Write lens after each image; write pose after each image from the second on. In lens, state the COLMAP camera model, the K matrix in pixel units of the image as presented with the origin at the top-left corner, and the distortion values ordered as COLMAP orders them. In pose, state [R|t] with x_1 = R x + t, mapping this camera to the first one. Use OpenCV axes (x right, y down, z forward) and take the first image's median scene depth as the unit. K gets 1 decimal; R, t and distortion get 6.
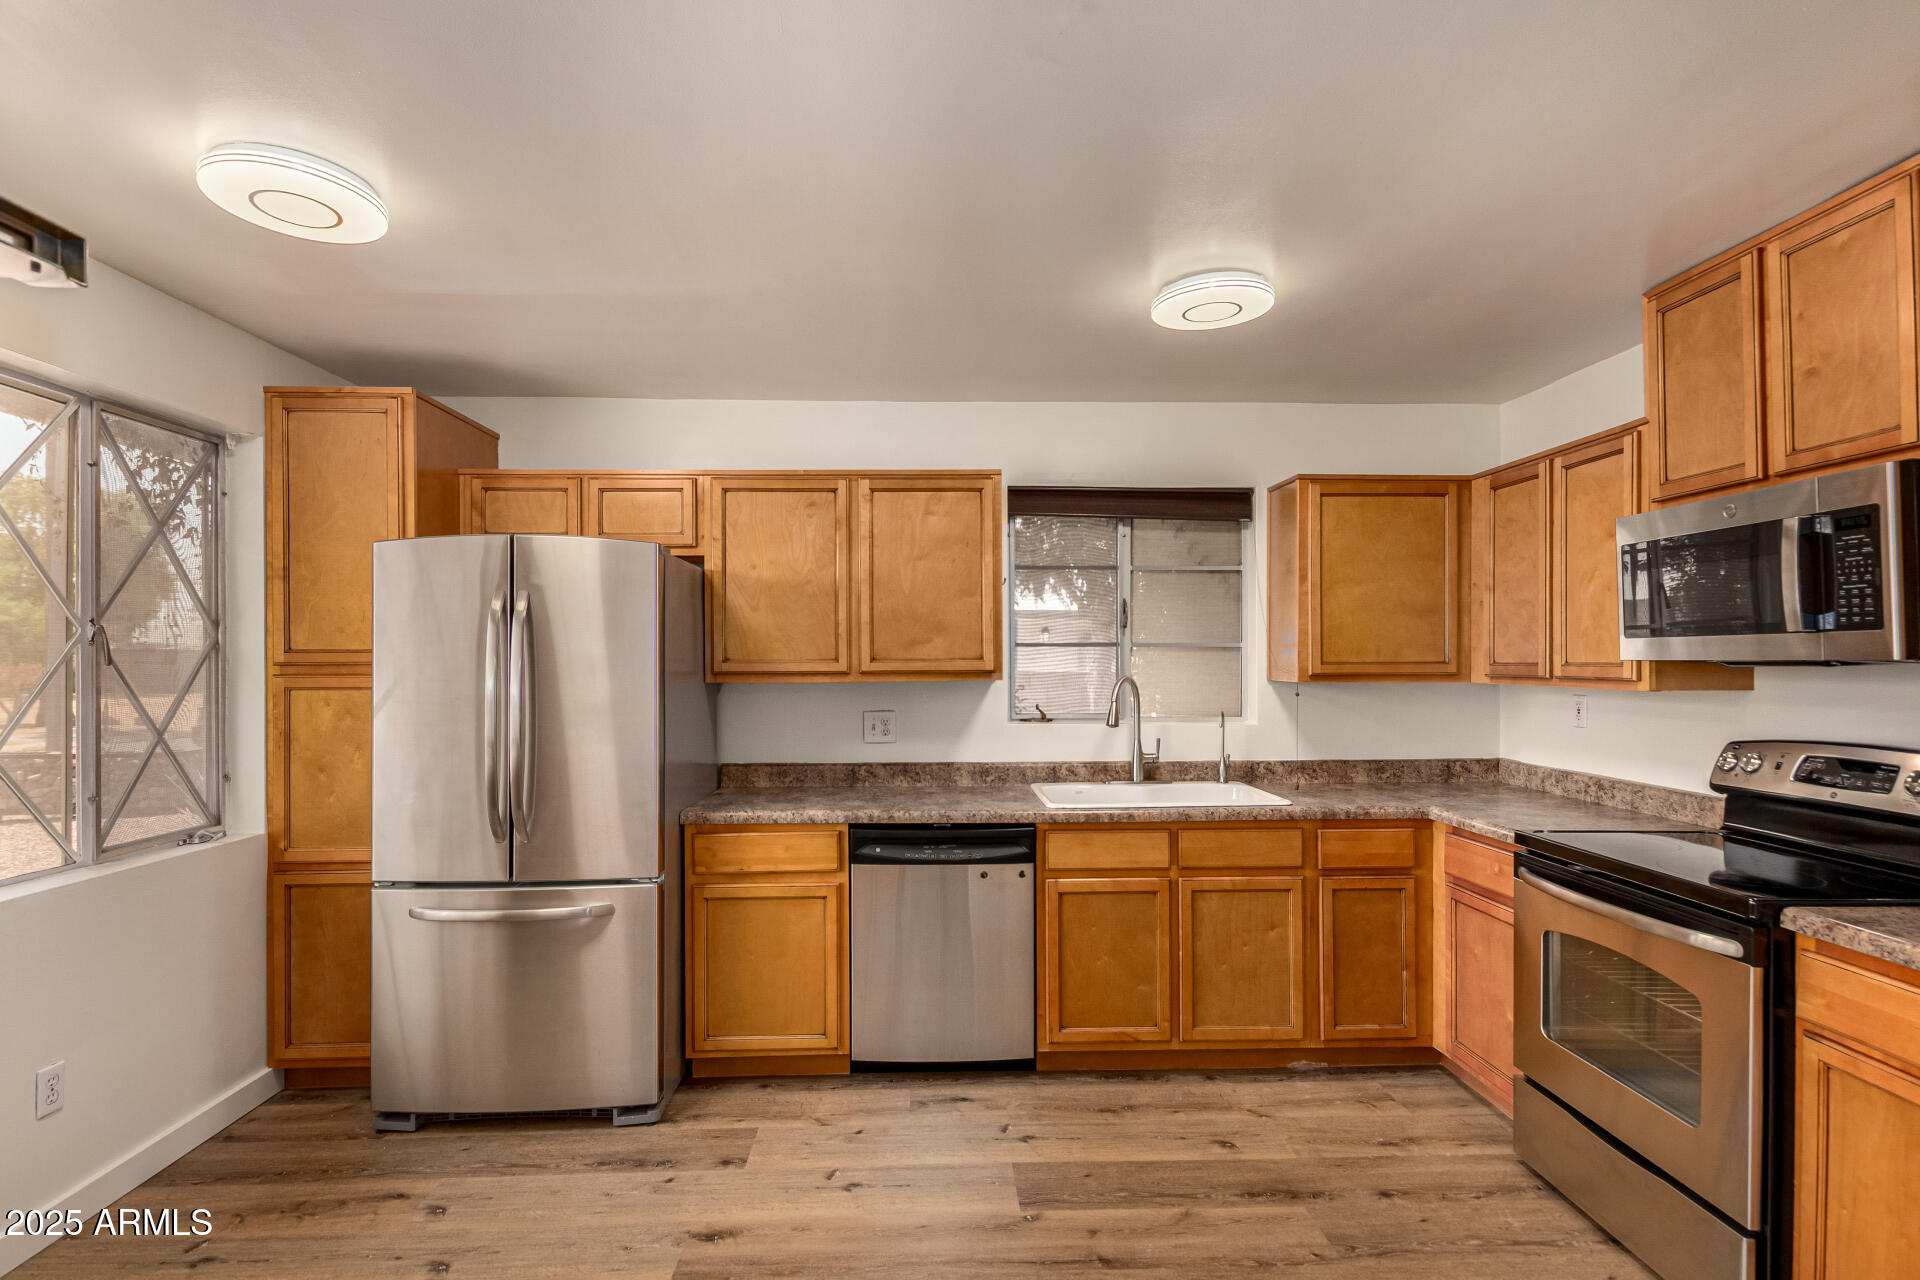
lens RADIAL K [[937.4, 0, 963.7], [0, 937.4, 664.9], [0, 0, 1]] dist [0.012245, -0.000422]
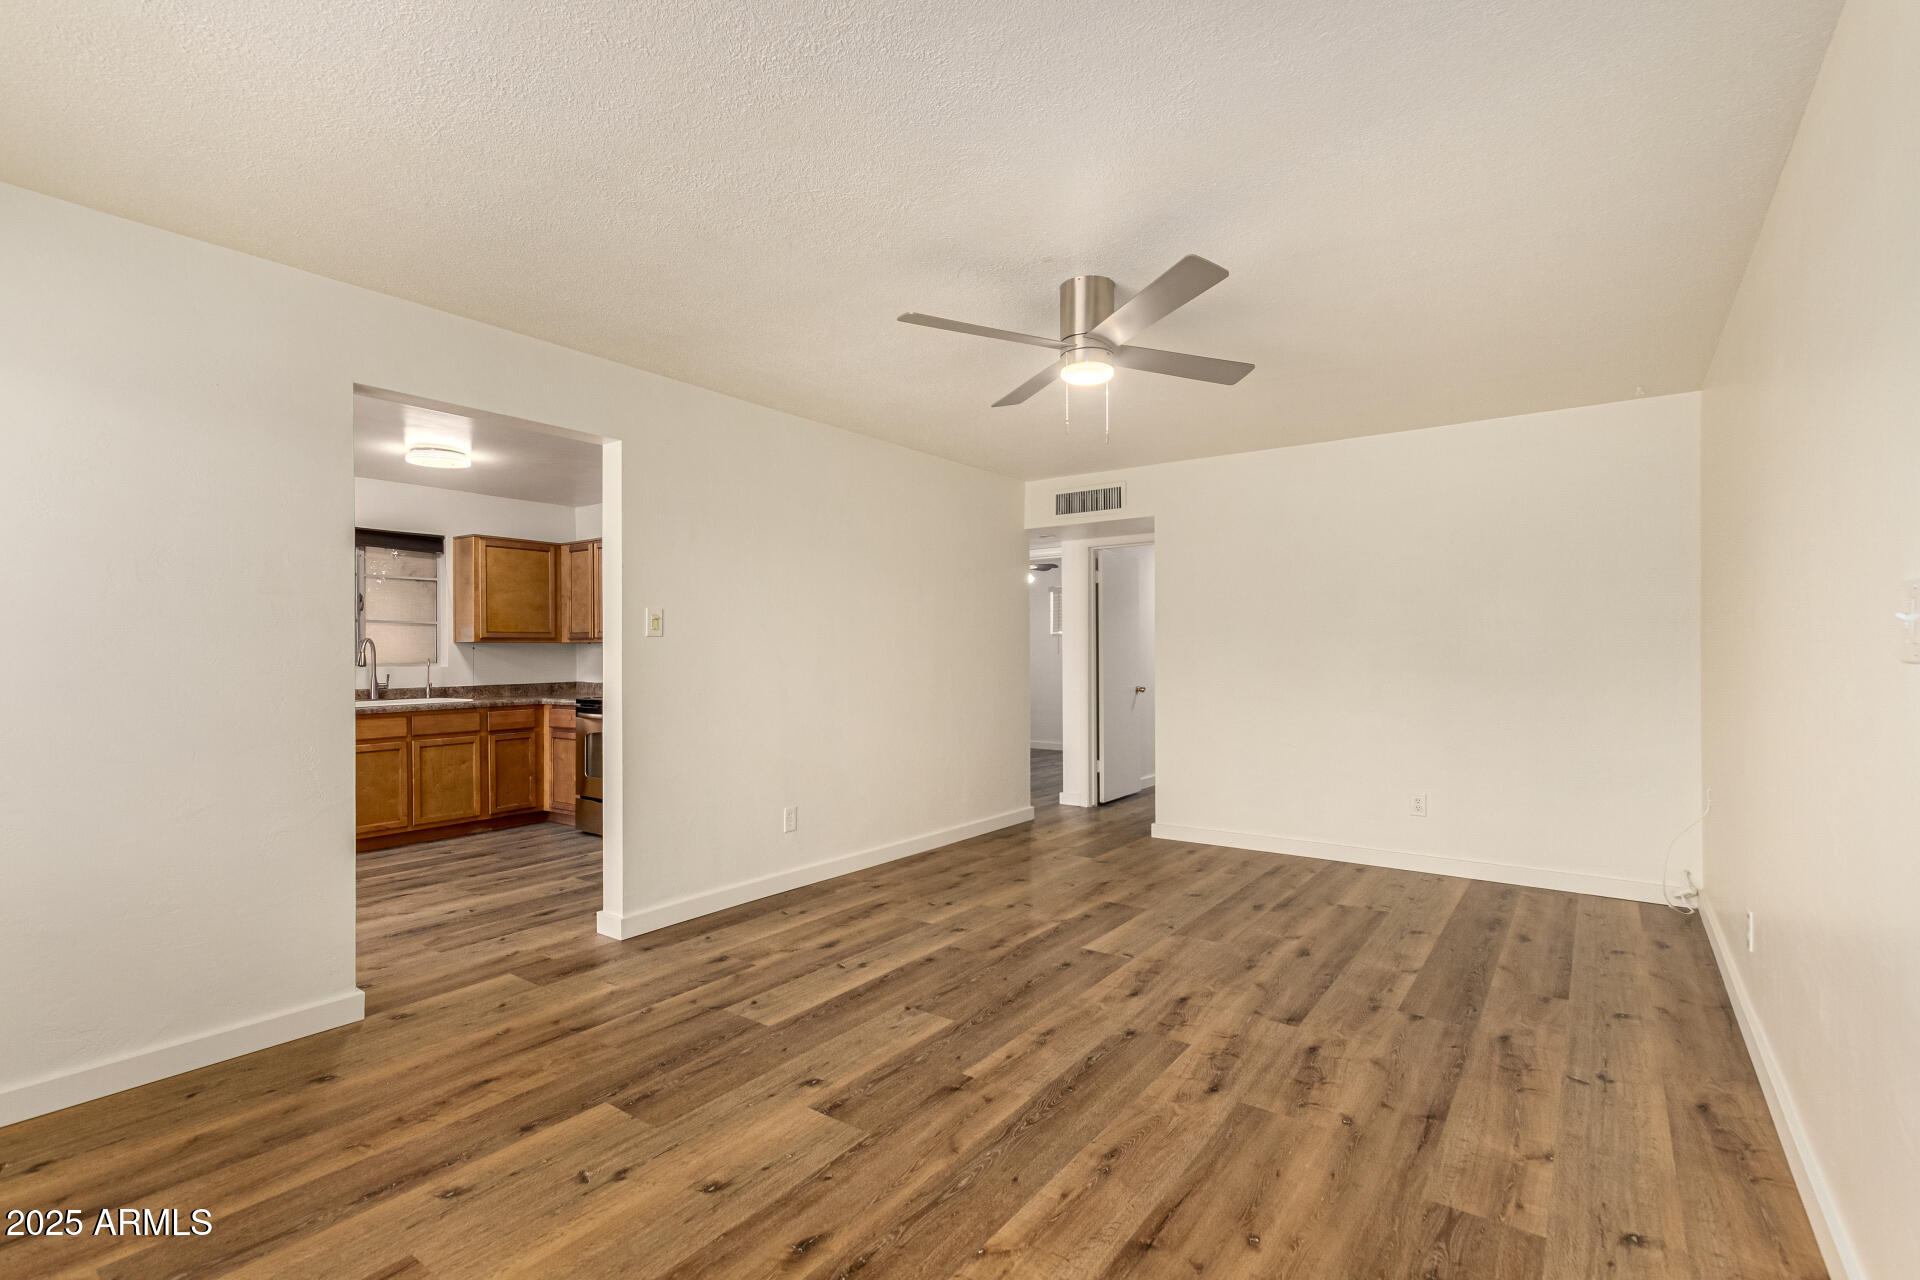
lens RADIAL K [[873.0, 0, 963.8], [0, 873.0, 648.0], [0, 0, 1]] dist [0.002434, -0.001066]
pose [[0.617285, 0.002325, 0.786736, -0.481202], [0.011583, 0.999860, -0.012043, 0.071499], [-0.786655, 0.016546, 0.617172, -0.994535]]
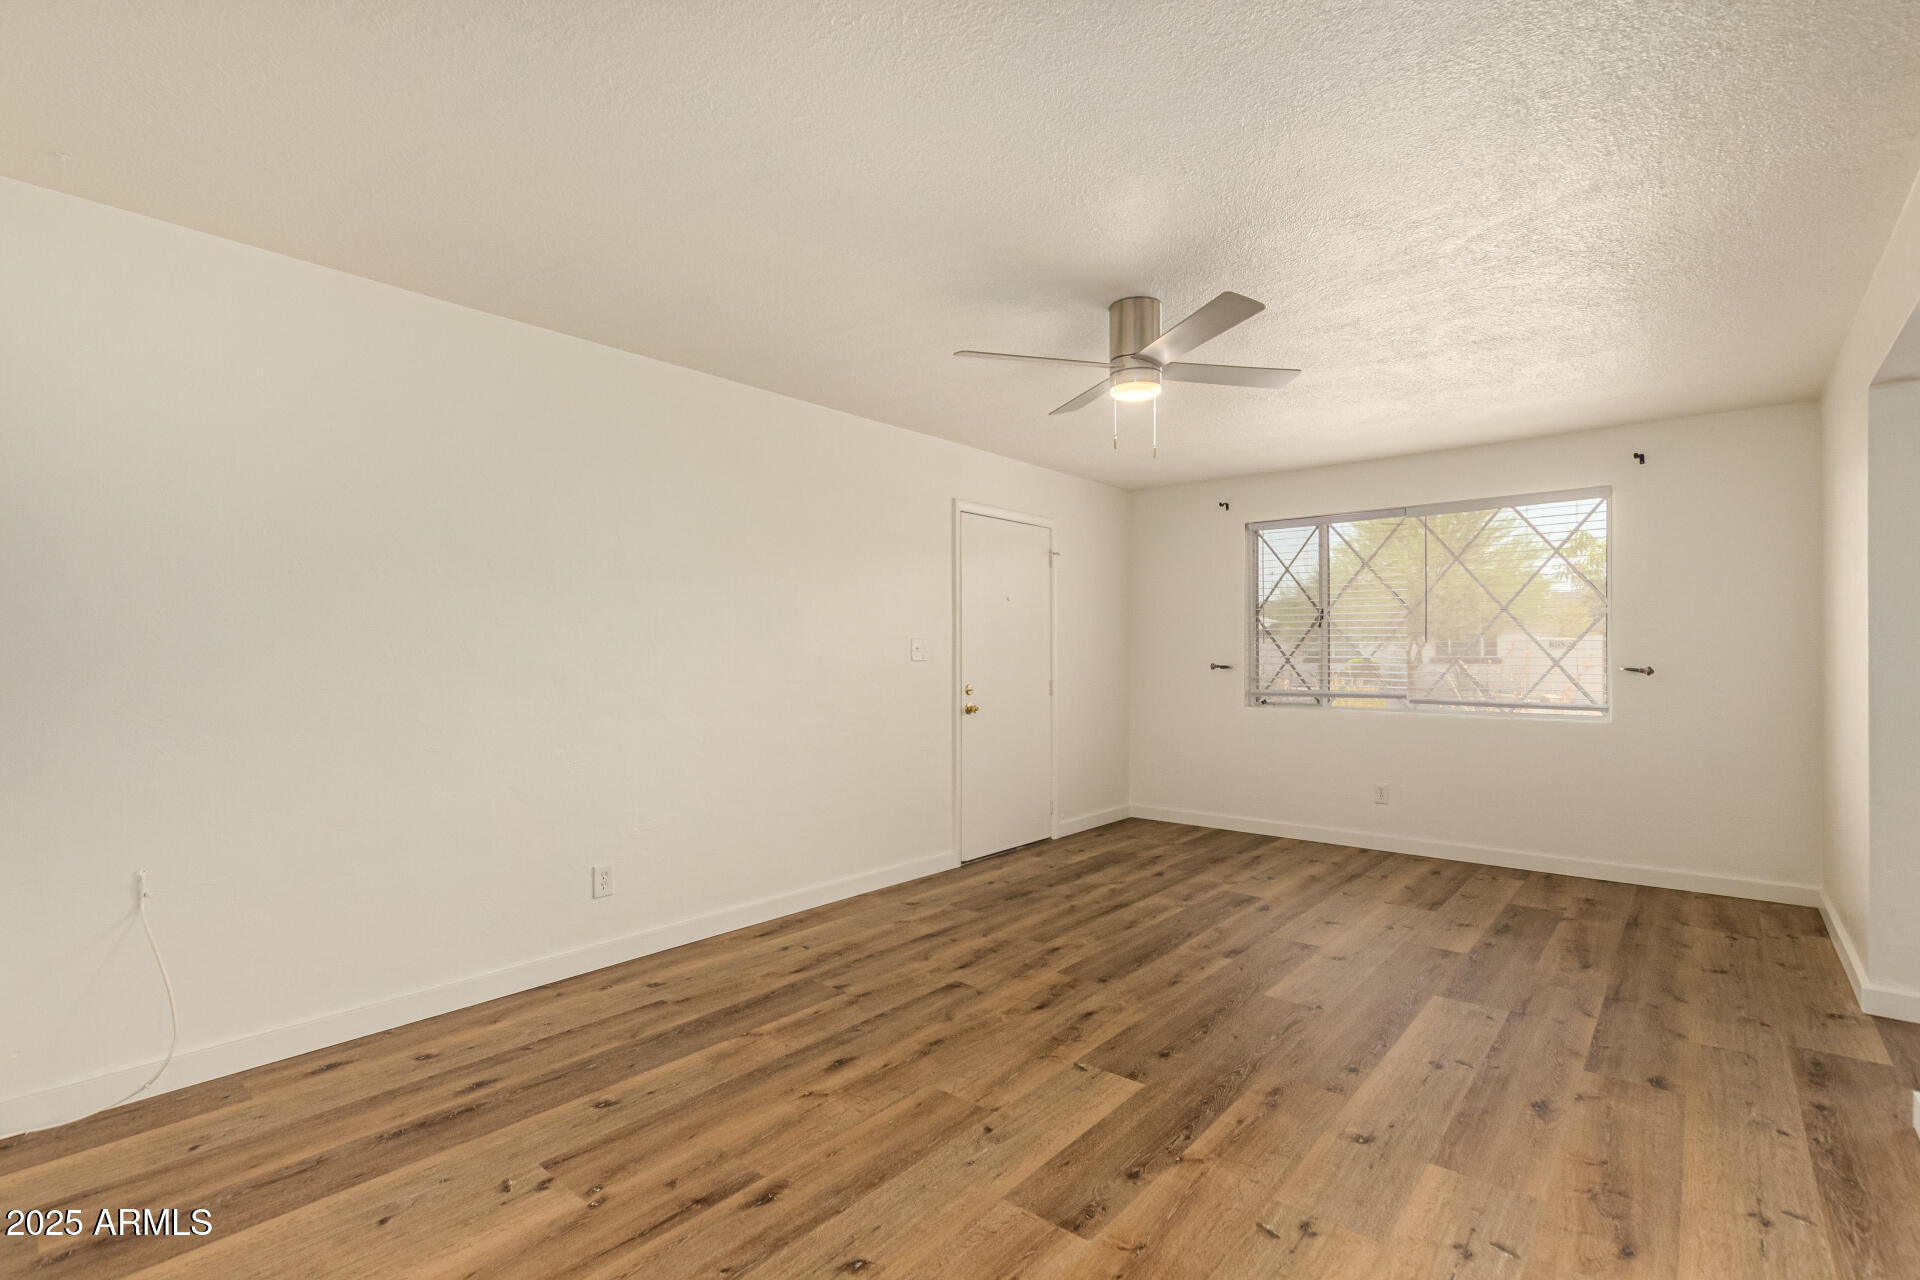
lens RADIAL K [[873.0, 0, 963.8], [0, 873.0, 648.0], [0, 0, 1]] dist [0.002434, -0.001066]
pose [[-0.673588, -0.005987, -0.739083, 1.196150], [-0.004901, 0.999981, -0.003633, 0.062002], [0.739091, 0.001175, -0.673605, -0.001365]]
